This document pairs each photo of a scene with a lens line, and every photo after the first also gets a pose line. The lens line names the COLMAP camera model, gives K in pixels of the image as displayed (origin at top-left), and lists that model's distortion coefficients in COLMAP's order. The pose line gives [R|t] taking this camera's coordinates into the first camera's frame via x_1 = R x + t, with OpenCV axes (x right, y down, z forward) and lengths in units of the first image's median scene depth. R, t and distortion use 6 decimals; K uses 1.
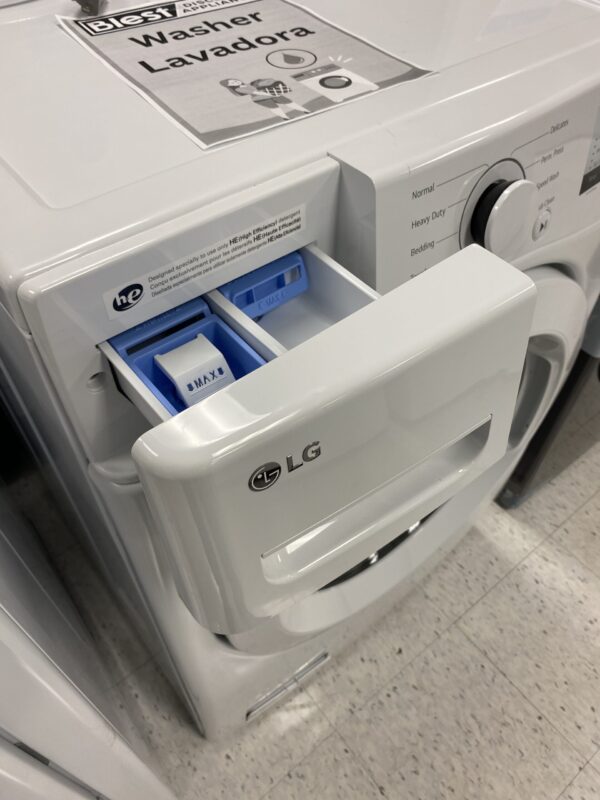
lens RADIAL K [[613.9, 0, 300.0], [0, 613.9, 400.0], [0, 0, 1]] dist [0.005264, -0.002759]
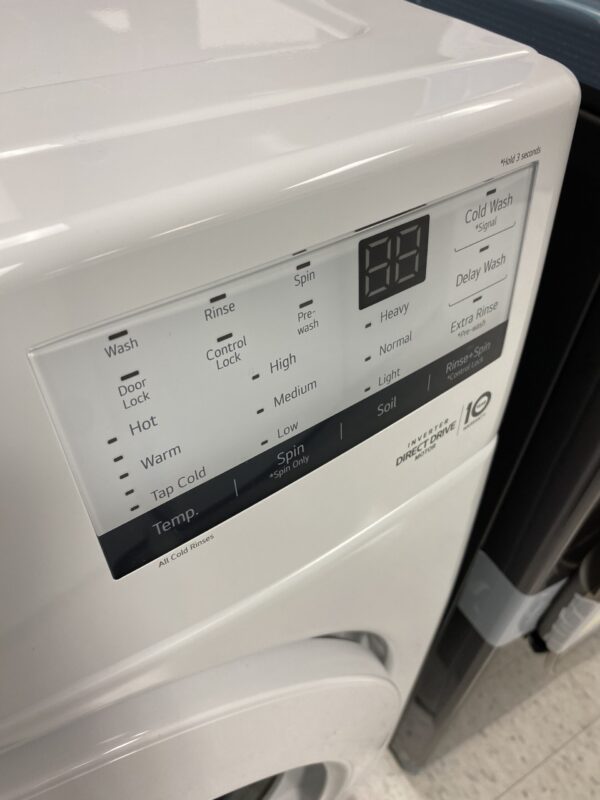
lens RADIAL K [[613.9, 0, 300.0], [0, 613.9, 400.0], [0, 0, 1]] dist [0.005264, -0.002759]
pose [[0.990241, 0.110887, -0.084418, 0.259935], [-0.116363, 0.991208, -0.062973, -0.193149], [0.076693, 0.072181, 0.994439, 0.315223]]
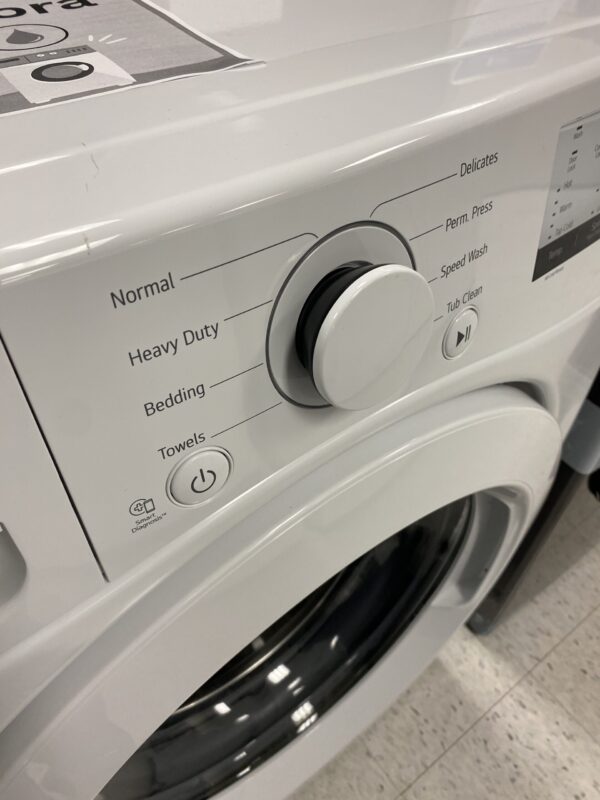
lens RADIAL K [[614.6, 0, 297.0], [0, 614.6, 401.2], [0, 0, 1]] dist [0.001683, -0.006460]
pose [[0.999359, 0.033974, -0.011255, 0.109447], [-0.034594, 0.997570, -0.060475, -0.080087], [0.009173, 0.060825, 0.998106, 0.189844]]
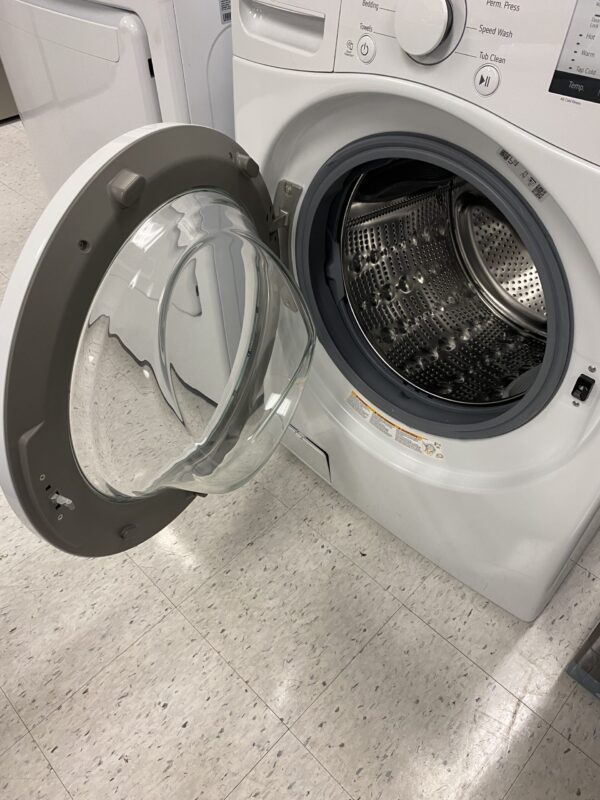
lens RADIAL K [[611.6, 0, 299.2], [0, 611.6, 402.6], [0, 0, 1]] dist [-0.002763, -0.011864]
pose [[0.114647, 0.700211, -0.704670, 0.677976], [-0.740814, 0.532863, 0.408964, -0.076900], [0.661854, 0.475143, 0.579818, 0.181522]]
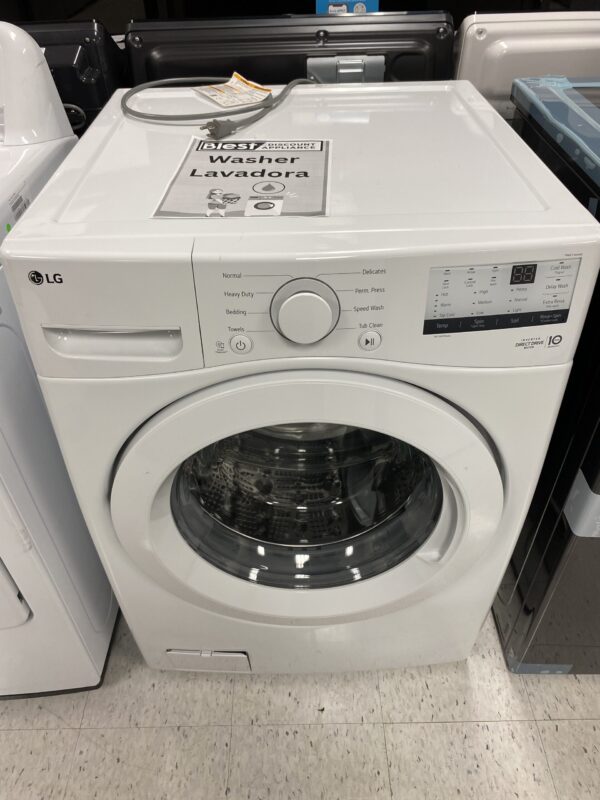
lens RADIAL K [[613.9, 0, 300.0], [0, 613.9, 400.0], [0, 0, 1]] dist [0.005264, -0.002759]
pose [[0.788636, 0.385244, -0.479207, 0.419337], [-0.450578, 0.892412, -0.024093, -0.031192], [0.418368, 0.234921, 0.877371, -0.085231]]
